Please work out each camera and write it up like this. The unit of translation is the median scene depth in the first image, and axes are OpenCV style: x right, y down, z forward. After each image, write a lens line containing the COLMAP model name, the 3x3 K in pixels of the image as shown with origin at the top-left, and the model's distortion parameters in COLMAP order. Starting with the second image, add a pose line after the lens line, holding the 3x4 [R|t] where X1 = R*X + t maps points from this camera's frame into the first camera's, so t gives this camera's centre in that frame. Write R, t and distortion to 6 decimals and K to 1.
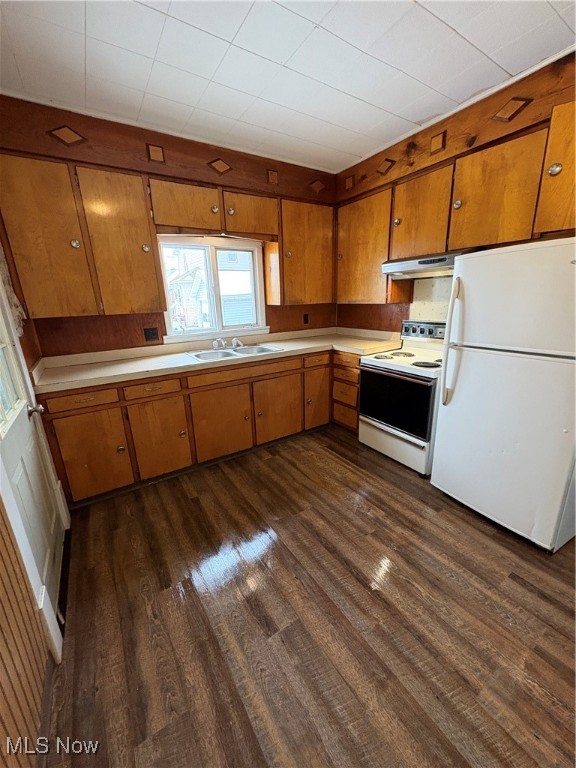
lens RADIAL K [[304.6, 0, 288.6], [0, 304.6, 380.9], [0, 0, 1]] dist [0.001094, -0.000011]
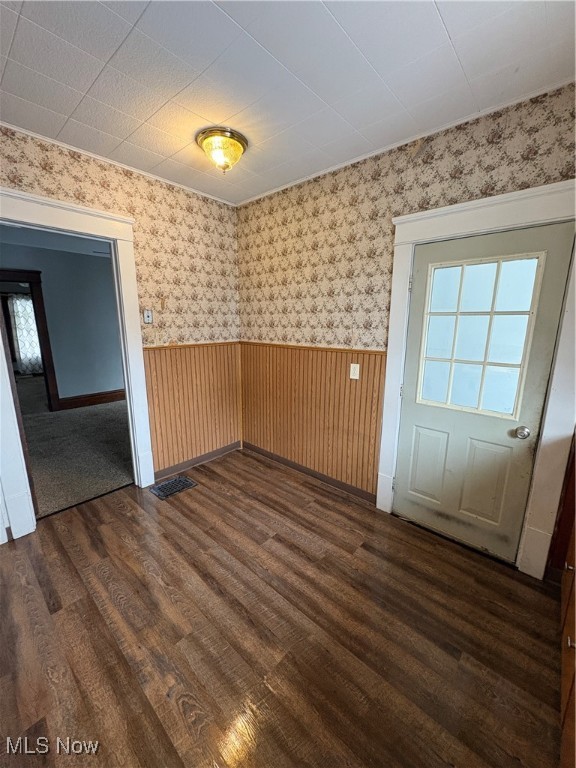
lens RADIAL K [[304.6, 0, 289.6], [0, 304.6, 382.2], [0, 0, 1]] dist [0.001094, -0.000011]
pose [[-0.962707, 0.082098, -0.257790, 0.188355], [-0.043863, 0.892878, 0.448156, -0.531926], [0.266968, 0.442751, -0.855979, 1.758103]]
